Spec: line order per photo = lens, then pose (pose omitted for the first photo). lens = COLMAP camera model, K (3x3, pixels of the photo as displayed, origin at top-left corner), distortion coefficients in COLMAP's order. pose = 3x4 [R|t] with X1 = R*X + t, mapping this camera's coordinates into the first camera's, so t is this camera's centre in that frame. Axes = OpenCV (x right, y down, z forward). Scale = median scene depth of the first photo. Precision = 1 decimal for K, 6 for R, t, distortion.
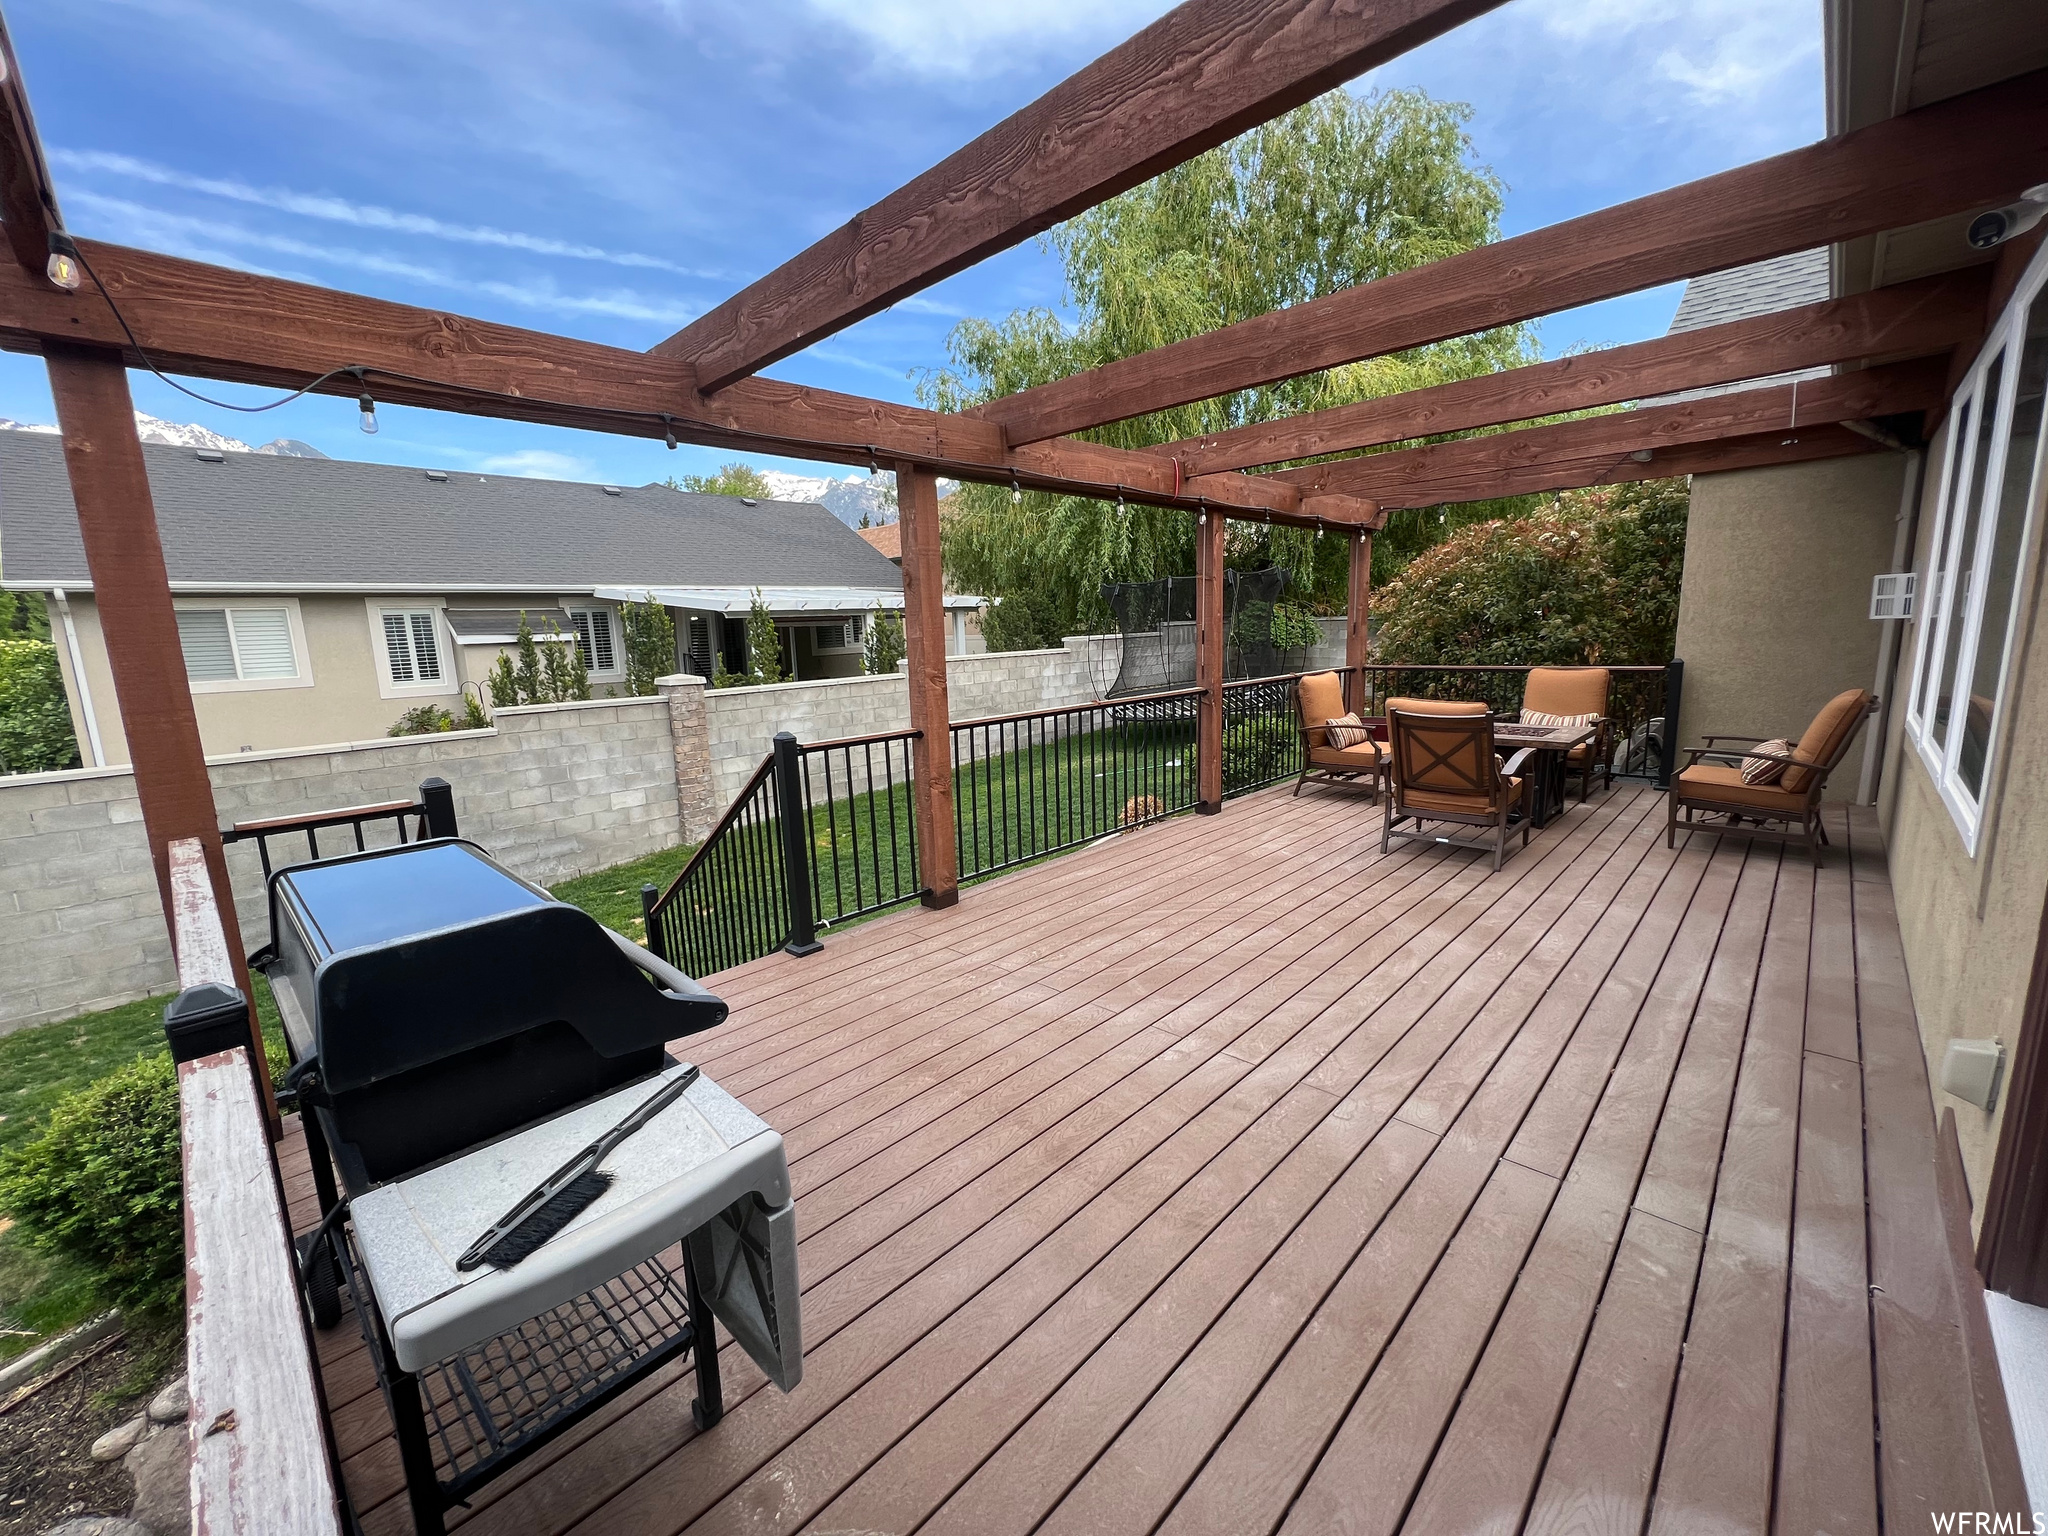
lens RADIAL K [[829.1, 0, 1026.6], [0, 829.1, 779.9], [0, 0, 1]] dist [0.000461, 0.000584]
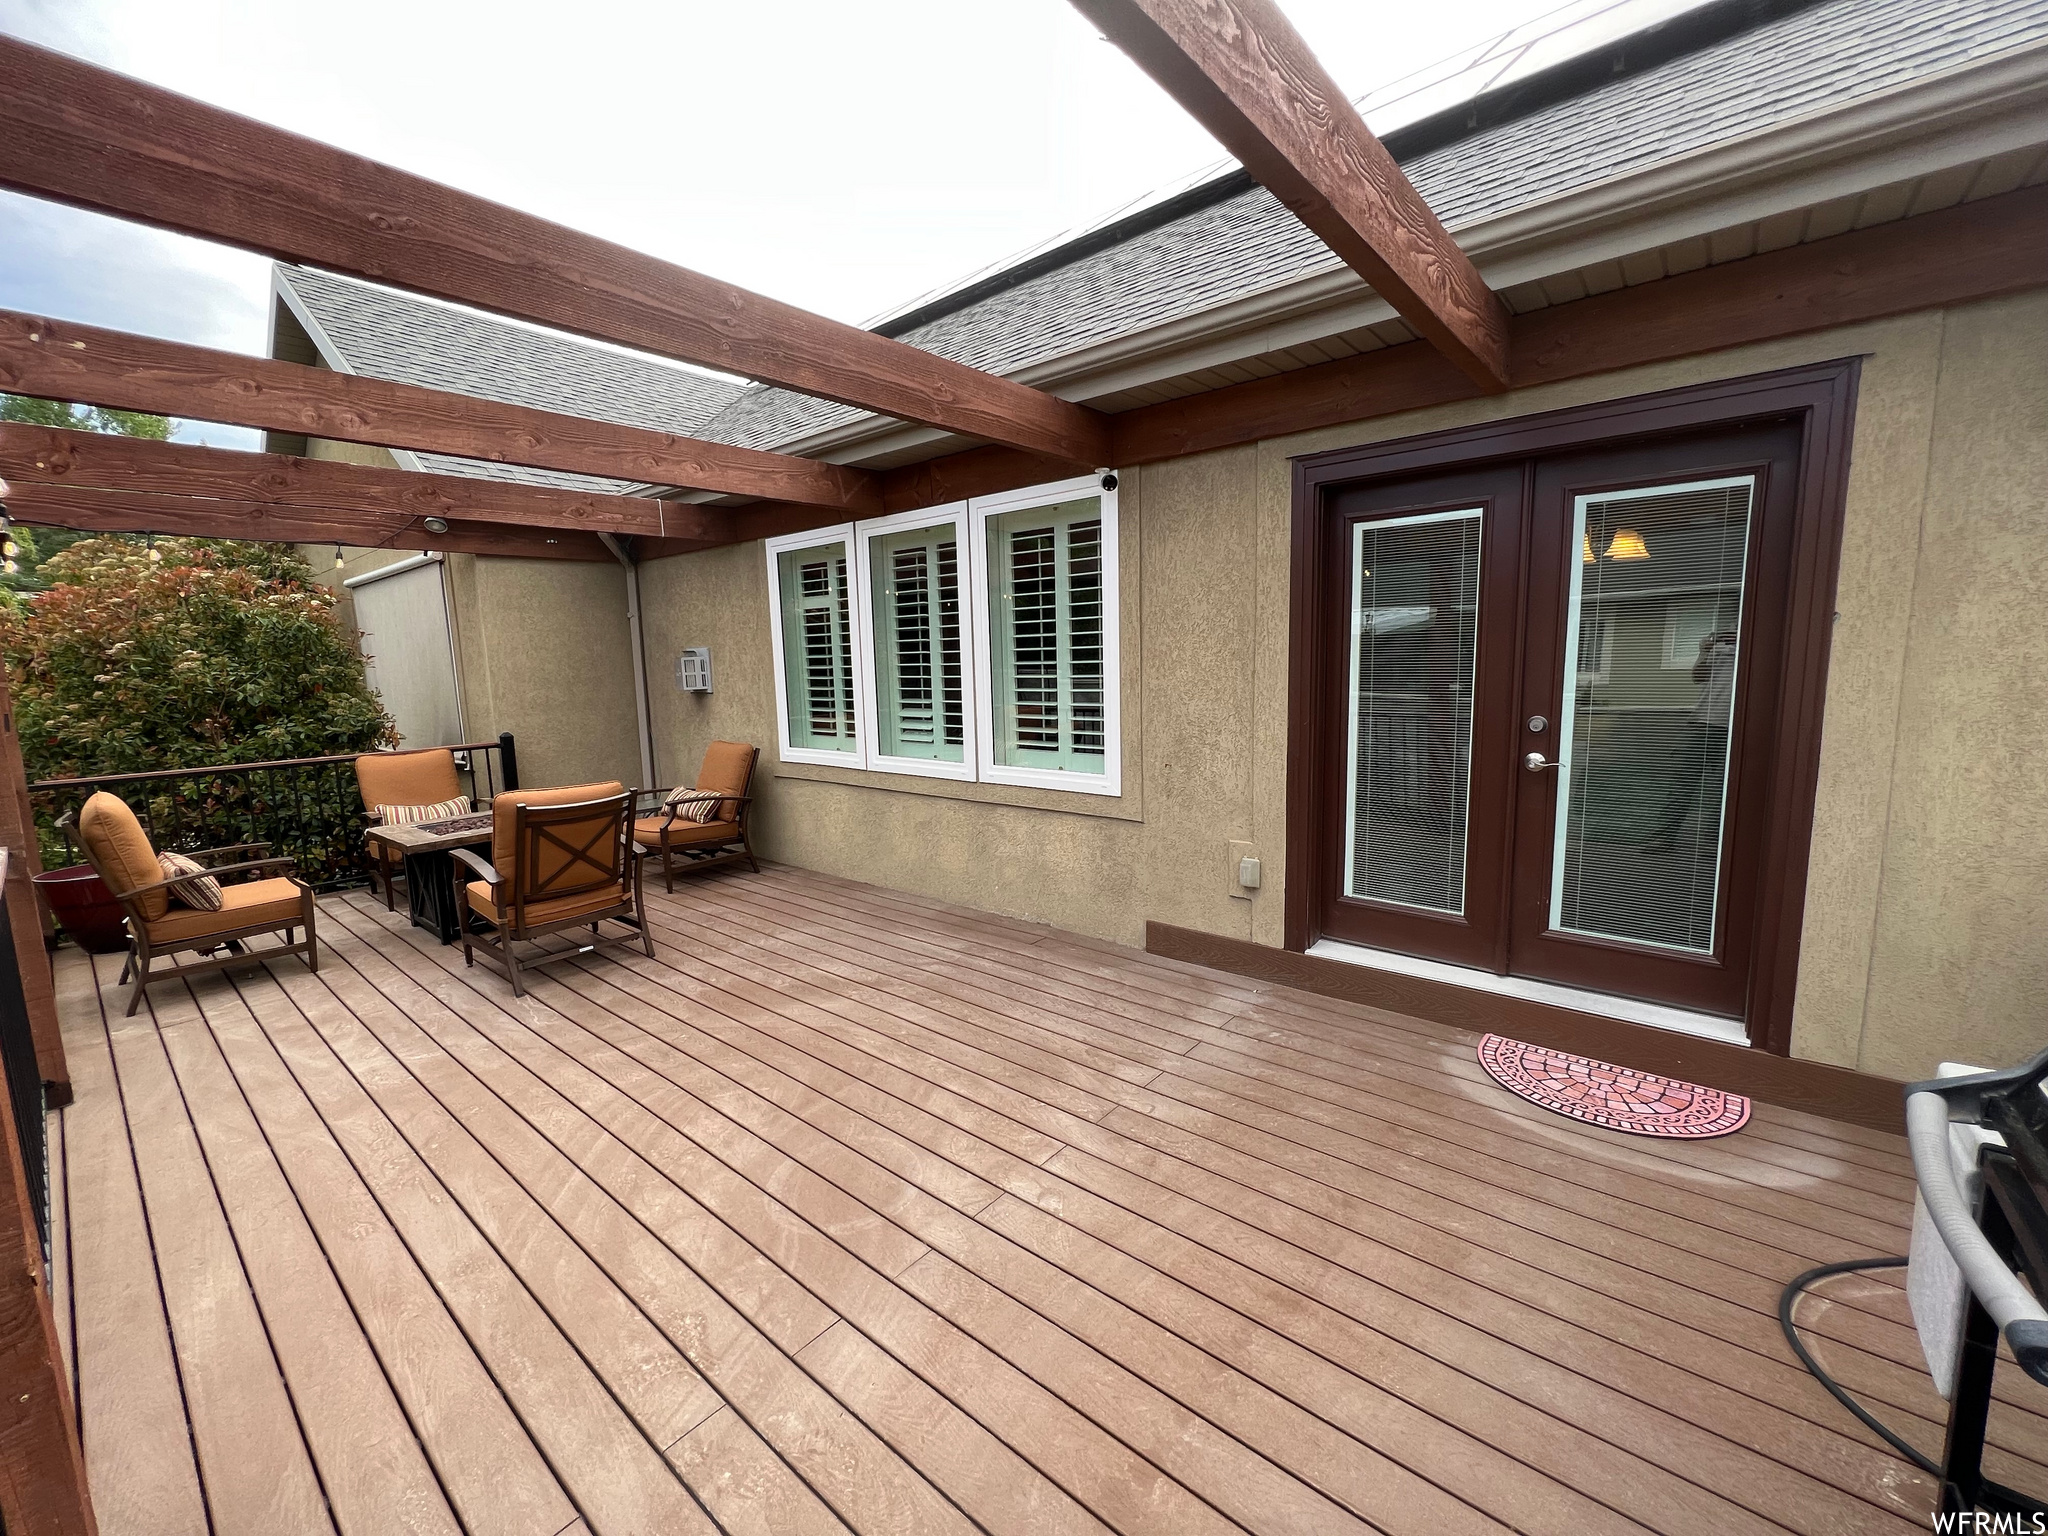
lens RADIAL K [[829.1, 0, 1010.8], [0, 829.1, 777.2], [0, 0, 1]] dist [0.000461, 0.000584]
pose [[-0.062616, -0.107812, 0.992197, -0.373898], [0.213672, 0.969649, 0.118846, -0.113744], [-0.974897, 0.219446, -0.037679, 0.622953]]
